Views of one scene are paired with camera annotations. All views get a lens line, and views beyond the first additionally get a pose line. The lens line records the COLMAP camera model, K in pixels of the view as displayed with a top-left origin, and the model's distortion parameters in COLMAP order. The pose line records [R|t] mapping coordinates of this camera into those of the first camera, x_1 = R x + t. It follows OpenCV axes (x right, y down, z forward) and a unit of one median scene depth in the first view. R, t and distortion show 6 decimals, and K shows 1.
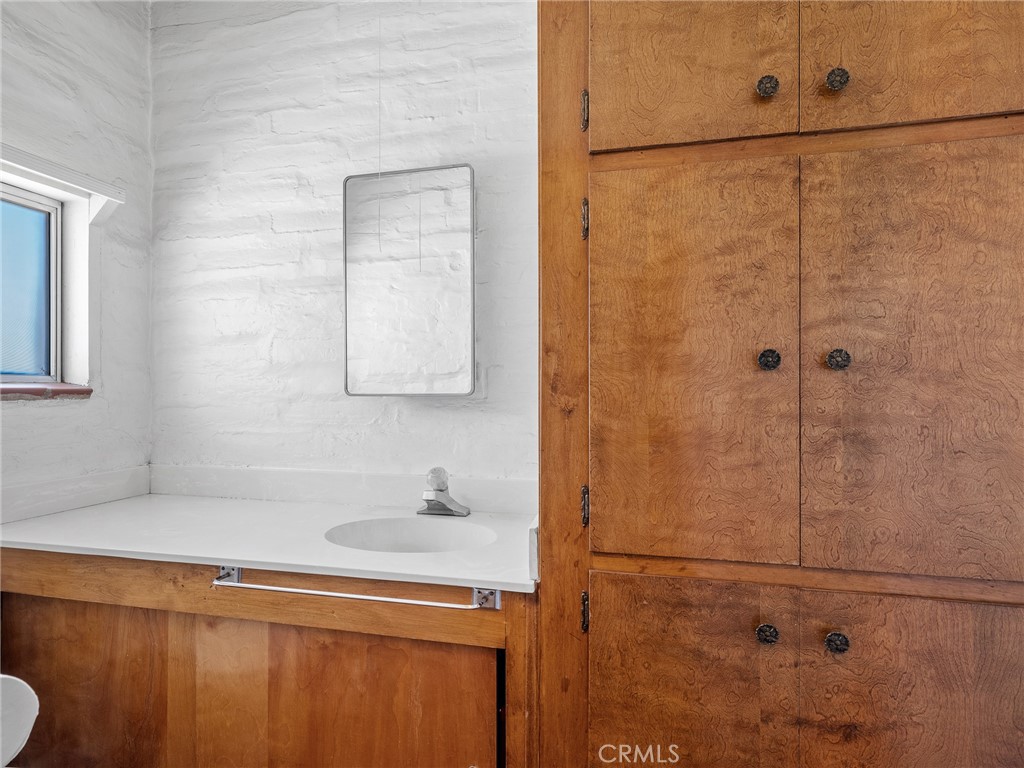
lens RADIAL K [[529.2, 0, 514.5], [0, 529.2, 386.0], [0, 0, 1]] dist [0.000147, -0.000080]
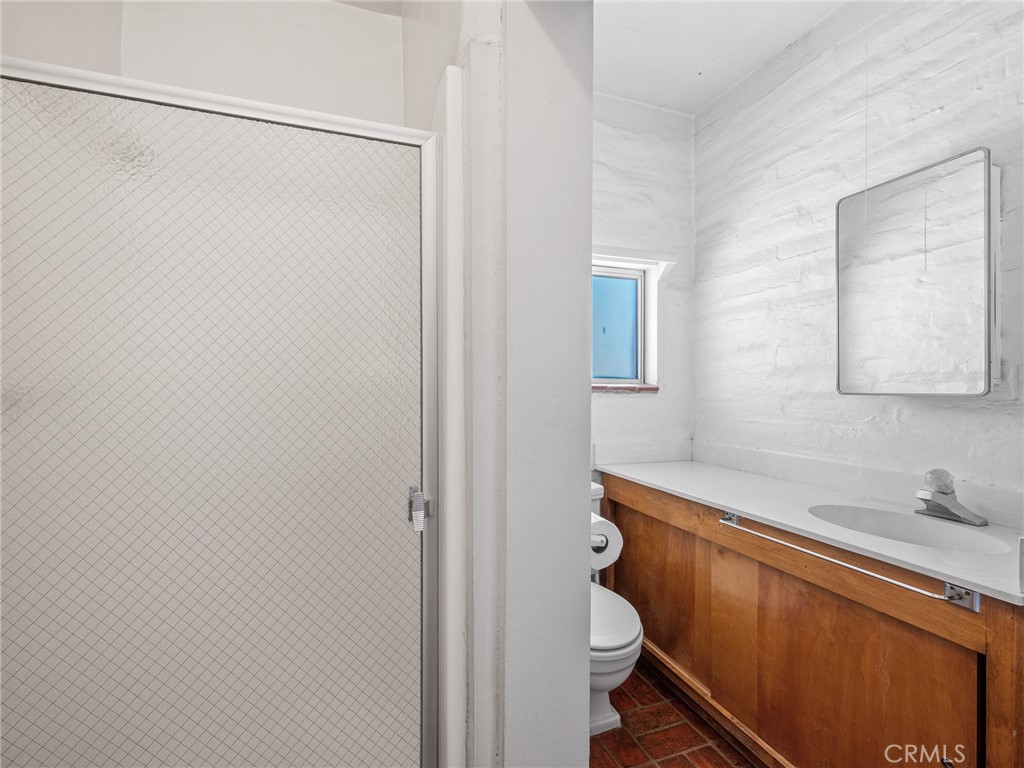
lens RADIAL K [[480.0, 0, 514.0], [0, 480.0, 385.4], [0, 0, 1]] dist [0.000126, -0.002816]
pose [[0.548891, 0.001540, -0.835893, 0.153580], [-0.001454, 0.999999, 0.000887, -0.000420], [0.835893, 0.000728, 0.548892, -0.135811]]
